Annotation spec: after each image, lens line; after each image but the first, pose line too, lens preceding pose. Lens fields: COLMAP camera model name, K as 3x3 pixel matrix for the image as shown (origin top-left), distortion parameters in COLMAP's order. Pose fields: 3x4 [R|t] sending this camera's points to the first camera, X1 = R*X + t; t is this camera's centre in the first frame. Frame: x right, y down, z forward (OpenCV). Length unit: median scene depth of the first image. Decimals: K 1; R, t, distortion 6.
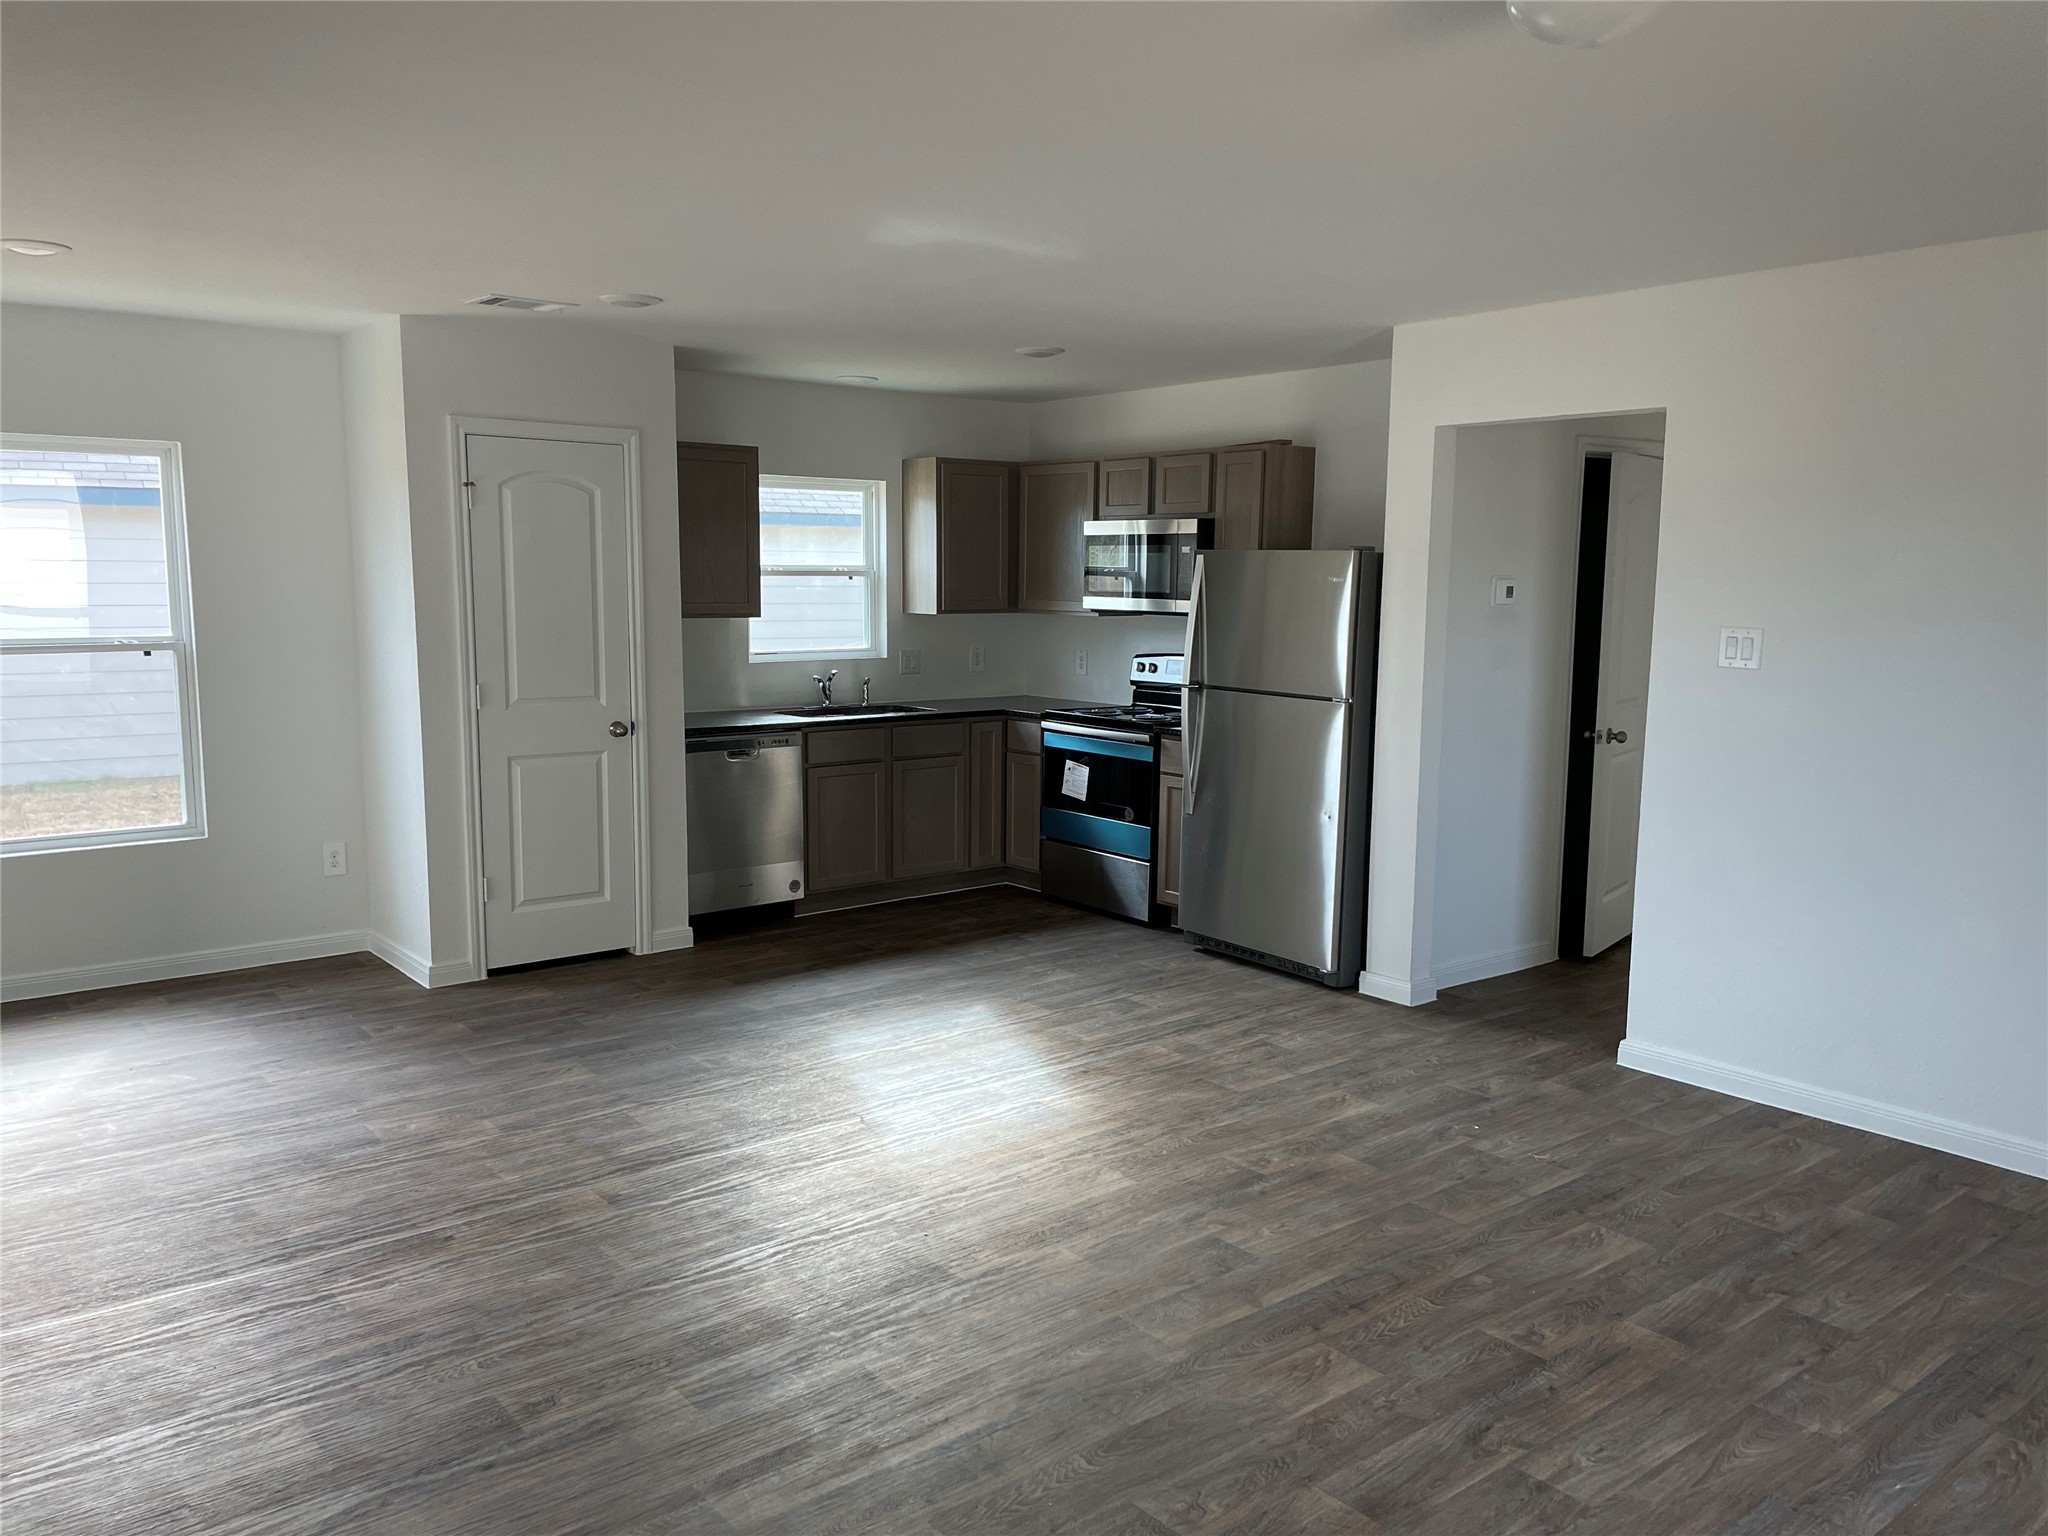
lens RADIAL K [[1541.2, 0, 1029.0], [0, 1541.2, 766.8], [0, 0, 1]] dist [0.091361, -0.107920]
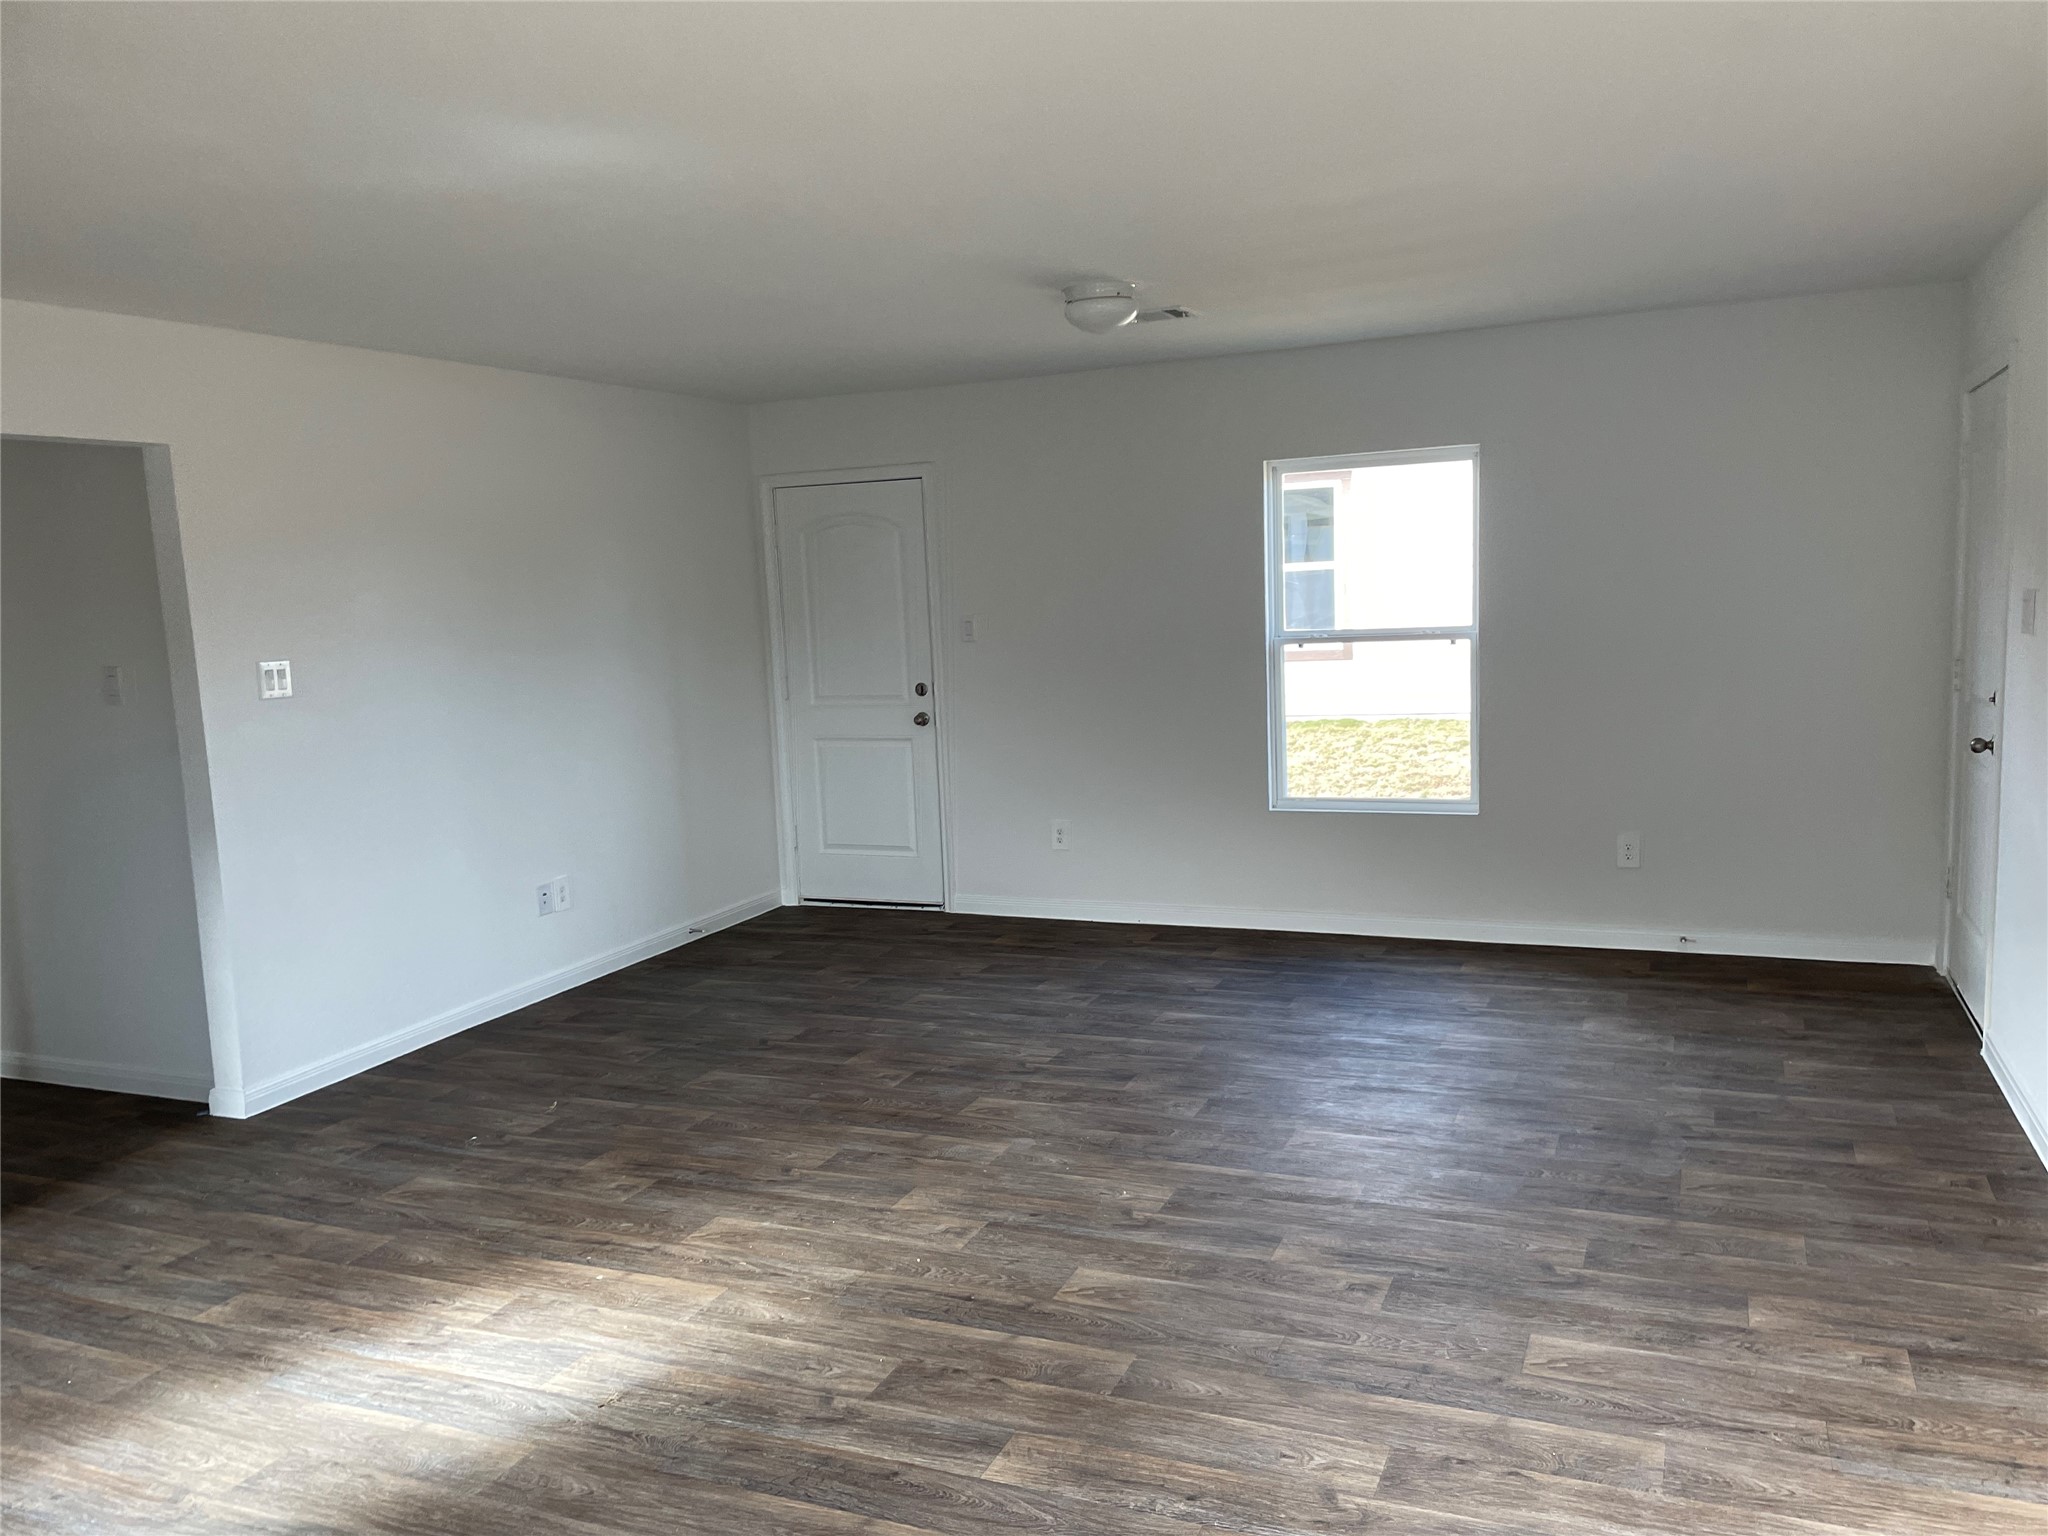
lens RADIAL K [[1541.2, 0, 1029.0], [0, 1541.2, 766.8], [0, 0, 1]] dist [0.091361, -0.107920]
pose [[-0.459777, -0.098444, 0.882561, -0.790258], [0.154345, 0.969852, 0.188588, -0.149961], [-0.874518, 0.222928, -0.430721, 1.088504]]
